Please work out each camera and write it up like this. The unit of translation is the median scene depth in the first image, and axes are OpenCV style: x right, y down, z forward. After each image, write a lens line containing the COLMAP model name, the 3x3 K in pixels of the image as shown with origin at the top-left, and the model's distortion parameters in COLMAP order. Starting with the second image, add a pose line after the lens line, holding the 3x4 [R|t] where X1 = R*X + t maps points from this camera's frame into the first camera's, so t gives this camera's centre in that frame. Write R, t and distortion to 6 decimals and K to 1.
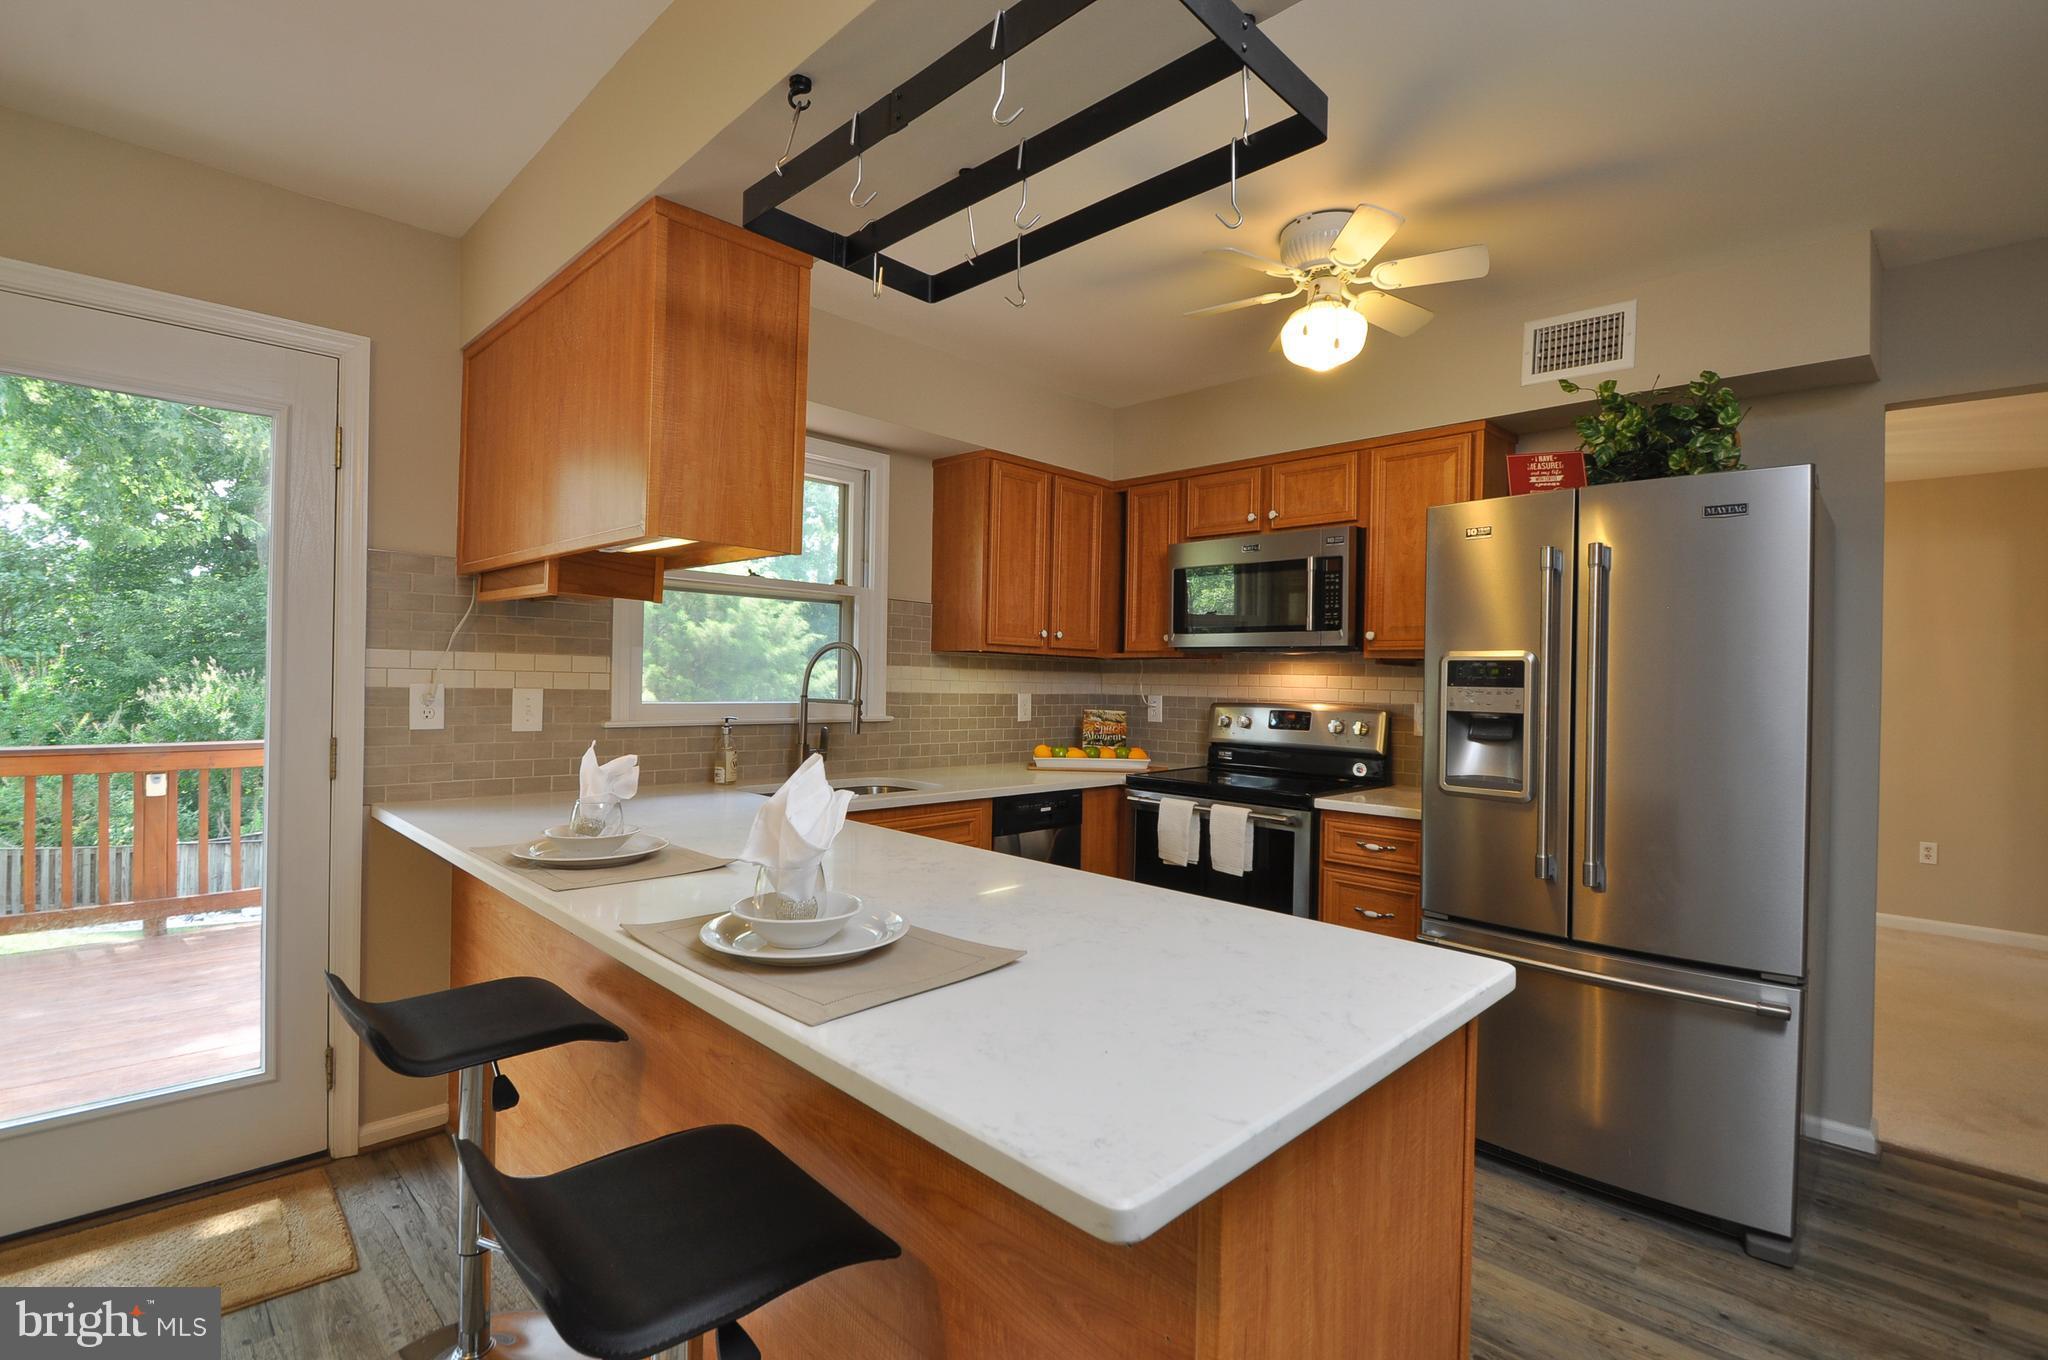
lens RADIAL K [[932.9, 0, 1029.9], [0, 932.9, 681.5], [0, 0, 1]] dist [-0.004798, -0.002370]
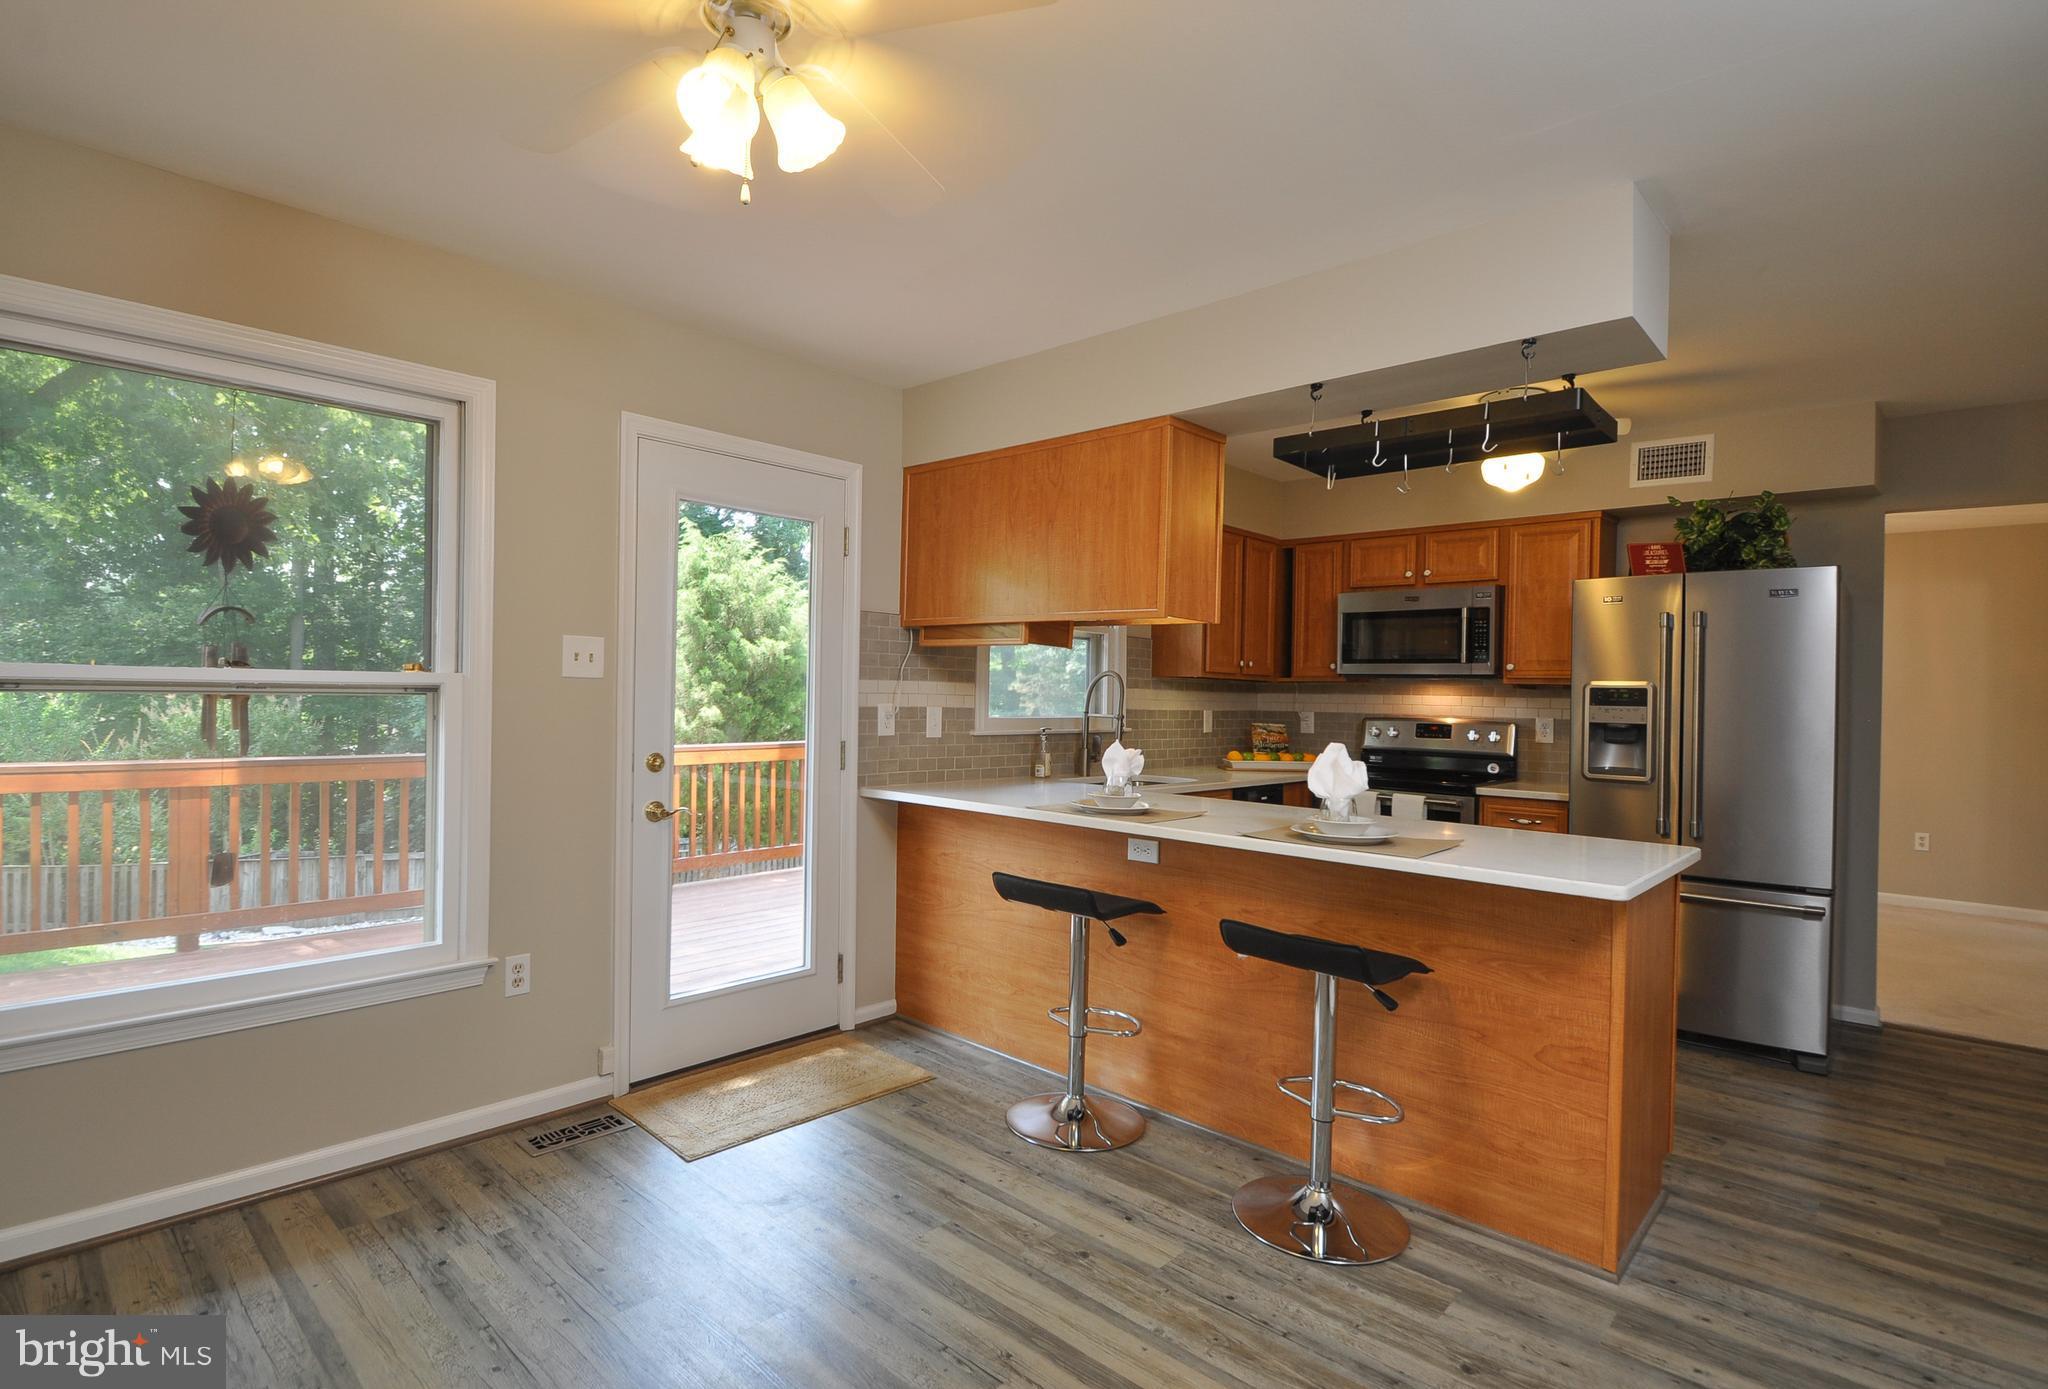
lens RADIAL K [[992.8, 0, 1018.4], [0, 992.8, 695.7], [0, 0, 1]] dist [-0.014710, -0.000048]
pose [[0.999842, 0.000160, 0.017761, -0.384731], [-0.000139, 0.999999, -0.001179, -0.006694], [-0.017762, 0.001177, 0.999842, -0.427238]]
